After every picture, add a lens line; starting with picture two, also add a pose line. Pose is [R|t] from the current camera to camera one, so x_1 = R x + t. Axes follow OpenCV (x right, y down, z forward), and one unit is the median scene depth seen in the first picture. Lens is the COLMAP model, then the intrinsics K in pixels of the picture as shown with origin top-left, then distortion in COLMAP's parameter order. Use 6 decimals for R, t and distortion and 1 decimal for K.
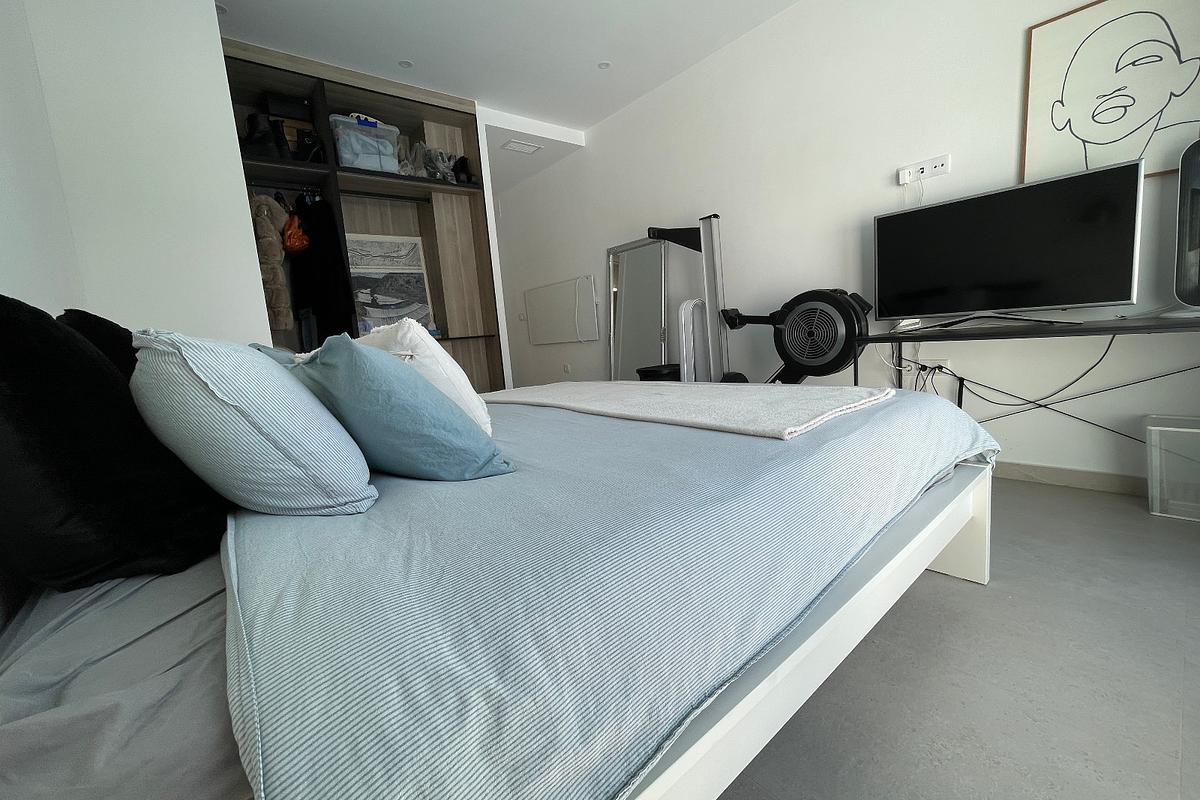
lens RADIAL K [[486.3, 0, 595.8], [0, 486.3, 398.2], [0, 0, 1]] dist [-0.003975, 0.000967]
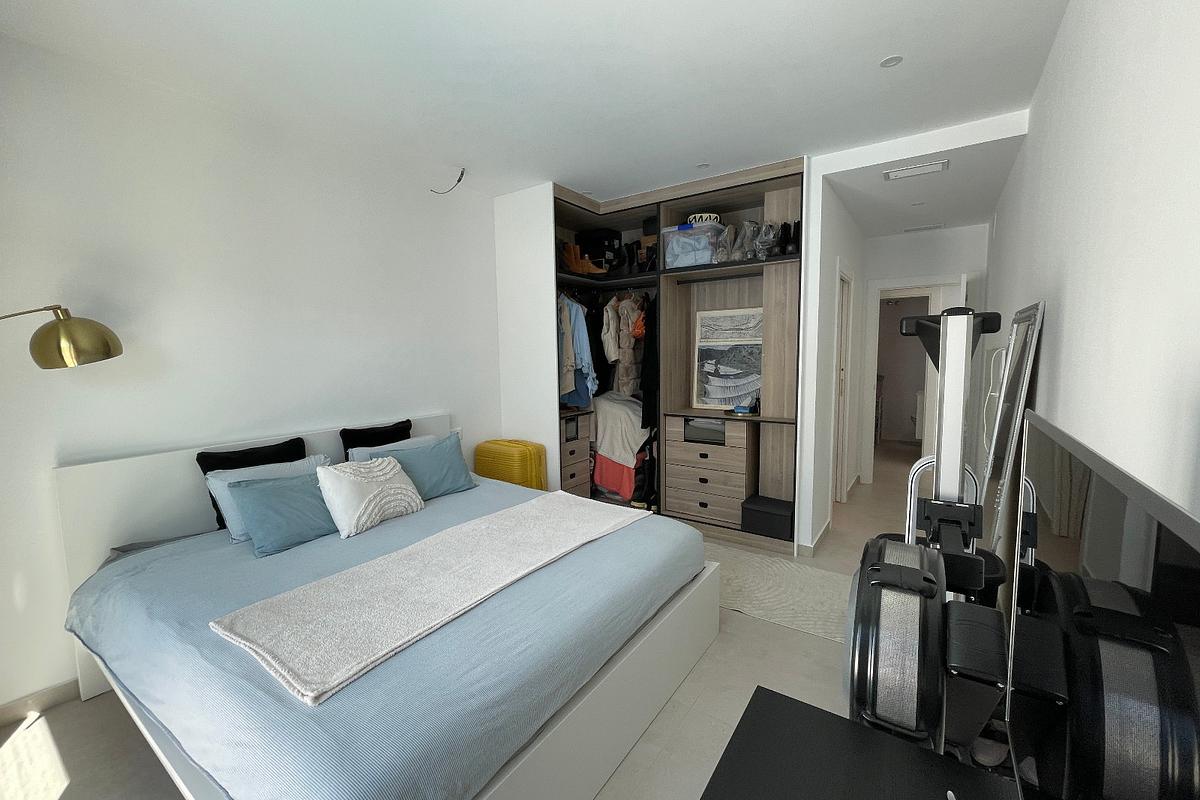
lens RADIAL K [[486.3, 0, 595.8], [0, 486.3, 398.2], [0, 0, 1]] dist [-0.003975, 0.000967]
pose [[0.263147, 0.167710, -0.950067, 0.529069], [-0.130793, 0.981884, 0.137100, -0.255870], [0.955849, 0.088184, 0.280315, 0.438372]]
